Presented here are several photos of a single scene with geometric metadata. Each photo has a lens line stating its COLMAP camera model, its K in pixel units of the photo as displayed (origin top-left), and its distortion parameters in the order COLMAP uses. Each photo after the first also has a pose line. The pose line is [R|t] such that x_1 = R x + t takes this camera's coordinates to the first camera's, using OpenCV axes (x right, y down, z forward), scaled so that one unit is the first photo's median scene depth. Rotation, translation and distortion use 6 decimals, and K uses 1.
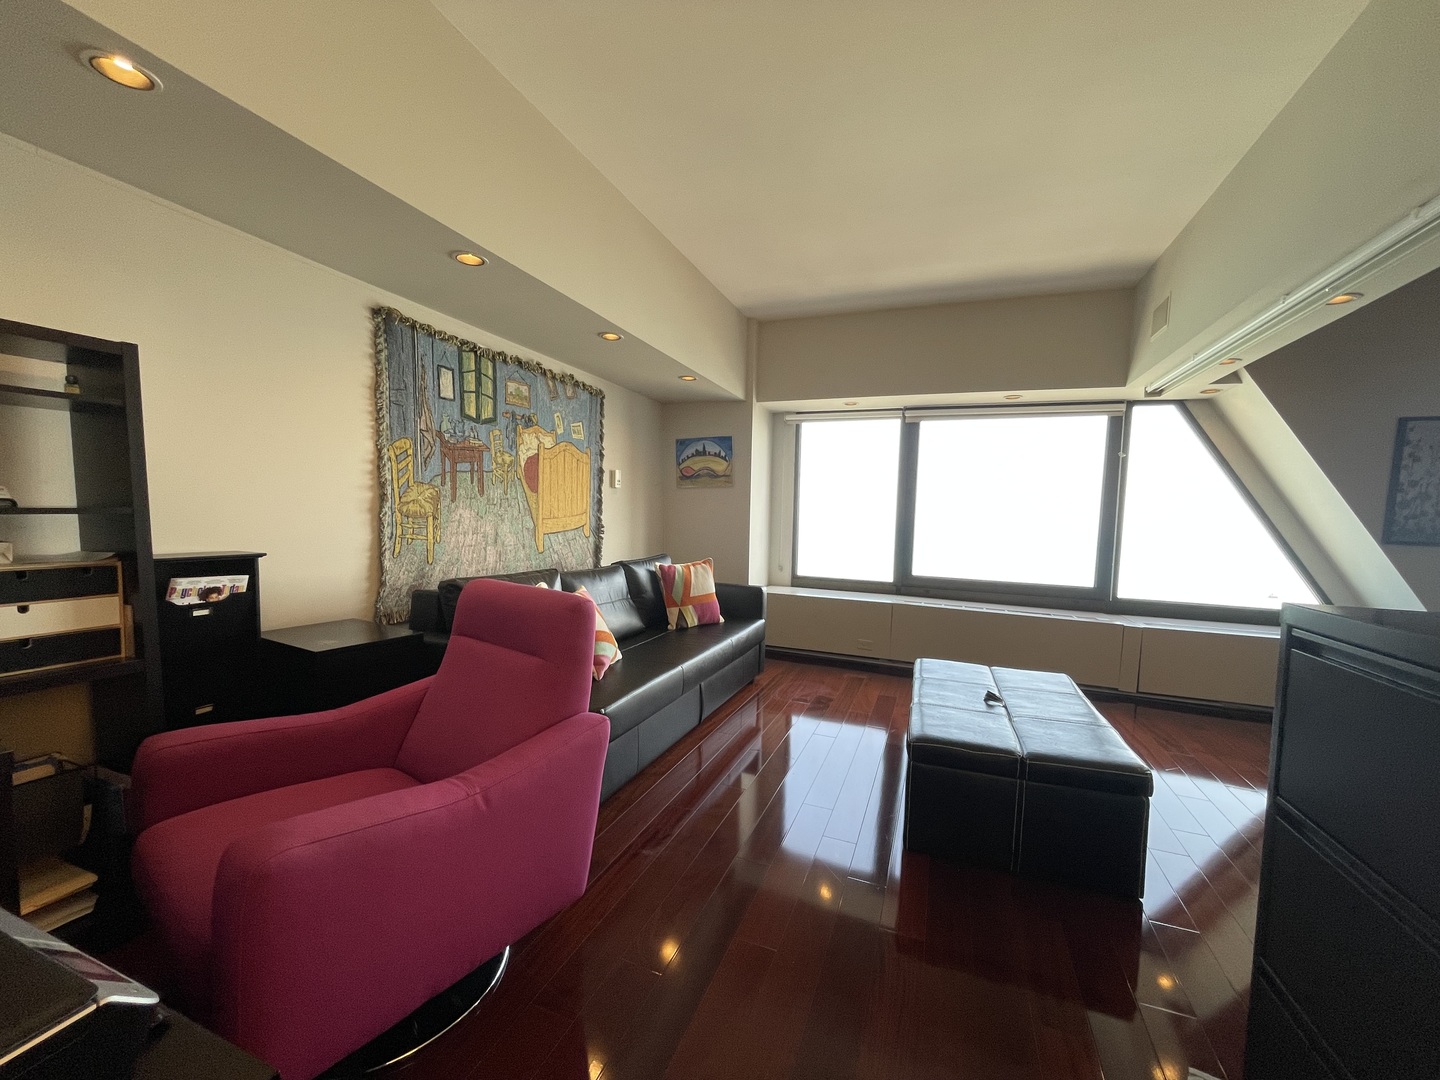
lens RADIAL K [[580.9, 0, 714.0], [0, 580.9, 545.8], [0, 0, 1]] dist [-0.001484, -0.000320]
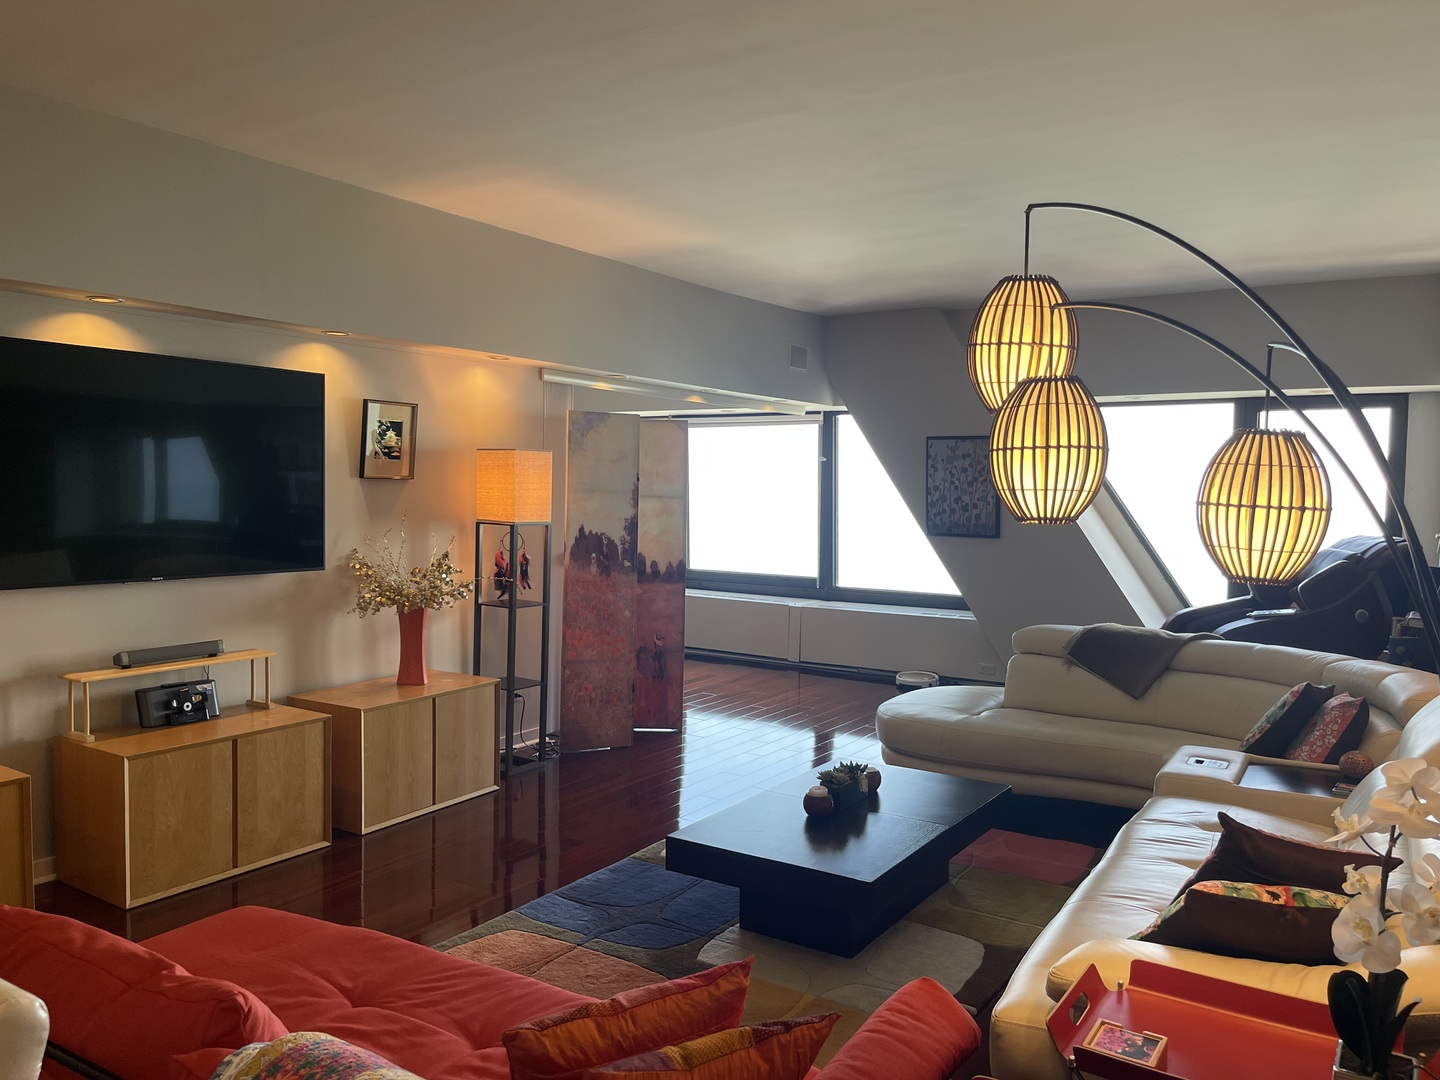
lens RADIAL K [[1071.3, 0, 714.9], [0, 1071.3, 561.4], [0, 0, 1]] dist [0.022614, -0.003380]
pose [[0.979009, -0.004270, -0.203770, 1.223741], [0.005885, 0.999956, 0.007321, 0.035866], [0.203730, -0.008366, 0.978991, -1.453533]]
